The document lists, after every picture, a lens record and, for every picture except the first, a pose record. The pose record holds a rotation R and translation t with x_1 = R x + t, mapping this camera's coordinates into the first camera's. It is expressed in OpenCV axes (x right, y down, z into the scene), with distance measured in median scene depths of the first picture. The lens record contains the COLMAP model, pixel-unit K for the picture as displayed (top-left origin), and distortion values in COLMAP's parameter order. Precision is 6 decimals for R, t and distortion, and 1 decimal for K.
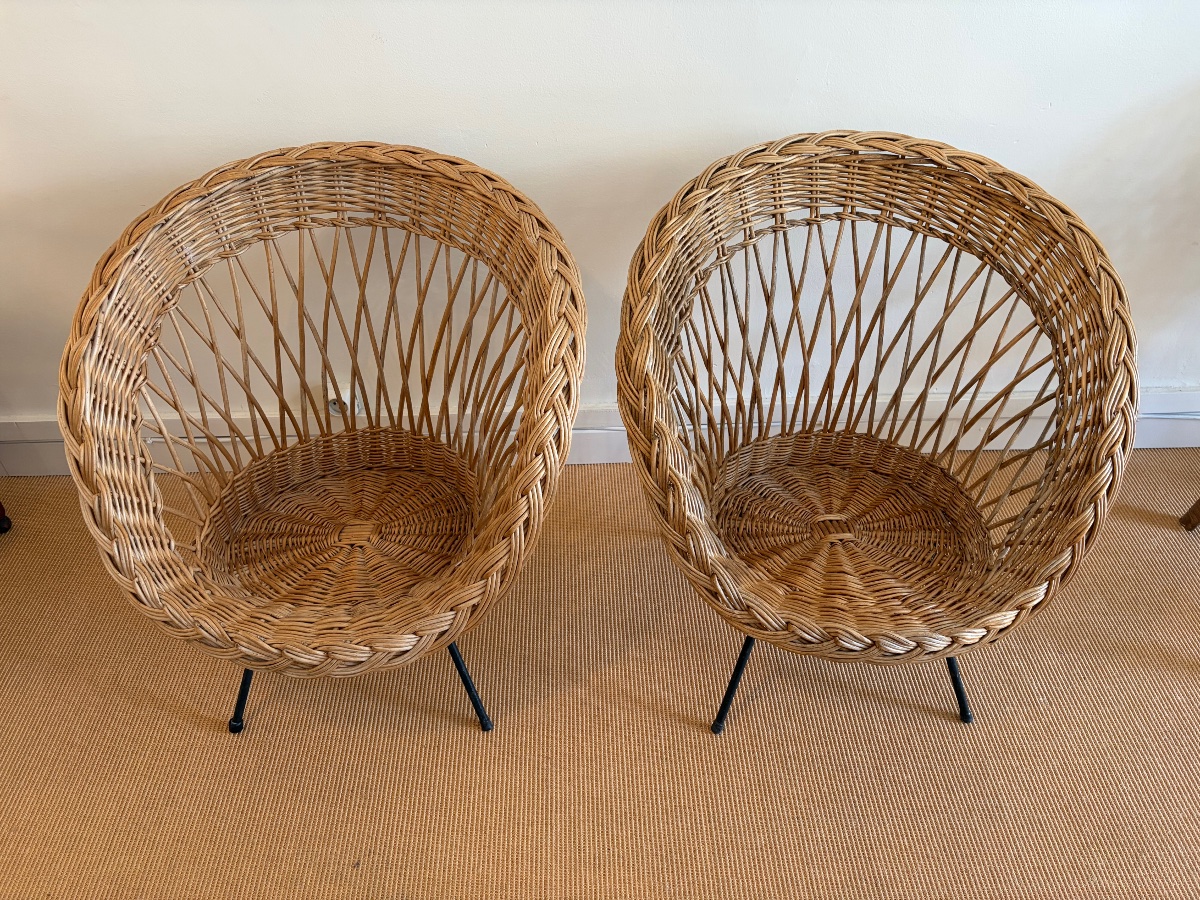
lens RADIAL K [[946.2, 0, 526.0], [0, 946.2, 454.8], [0, 0, 1]] dist [0.014268, -0.001209]
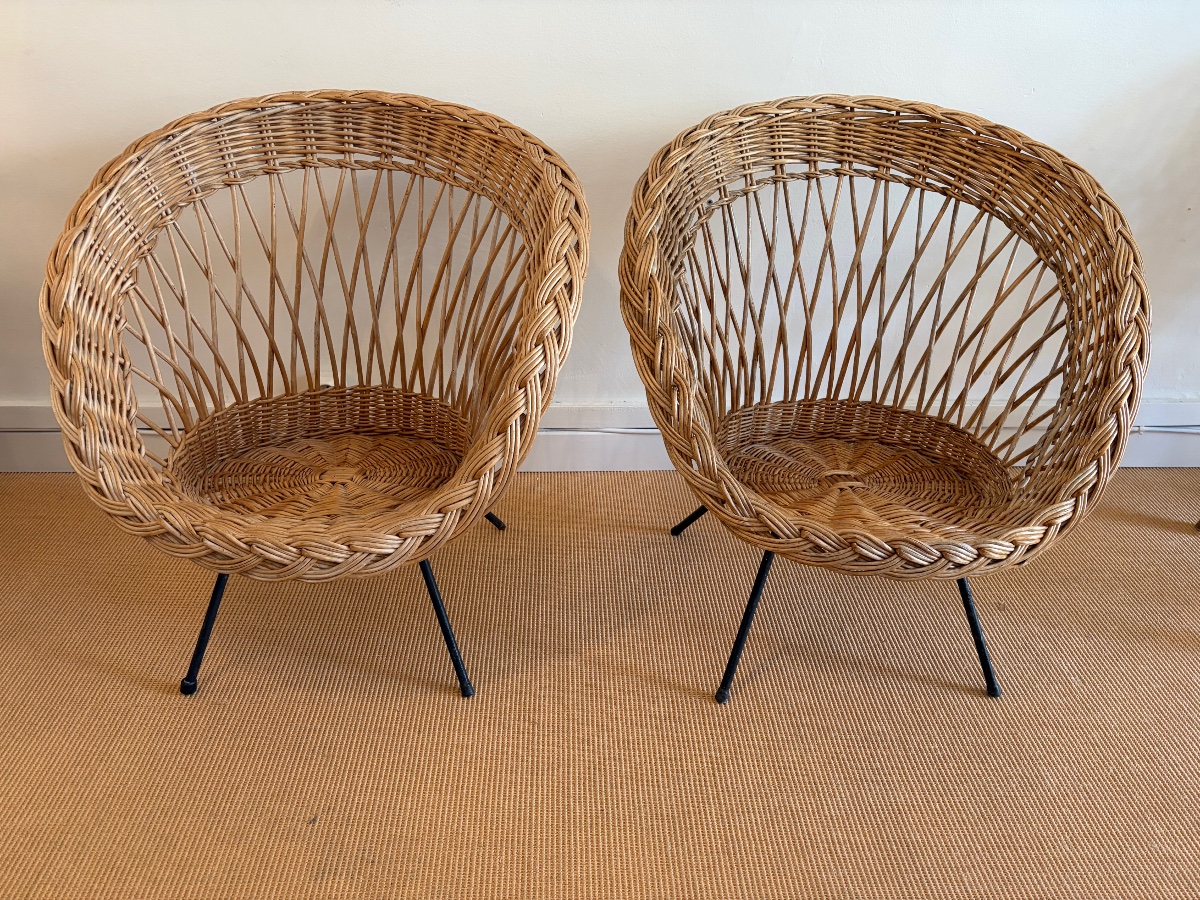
lens RADIAL K [[946.2, 0, 526.0], [0, 946.2, 454.8], [0, 0, 1]] dist [0.014268, -0.001209]
pose [[0.999188, 0.037114, 0.015665, -0.009359], [-0.033126, 0.978255, -0.204745, 0.276496], [-0.022924, 0.204060, 0.978690, 0.074958]]
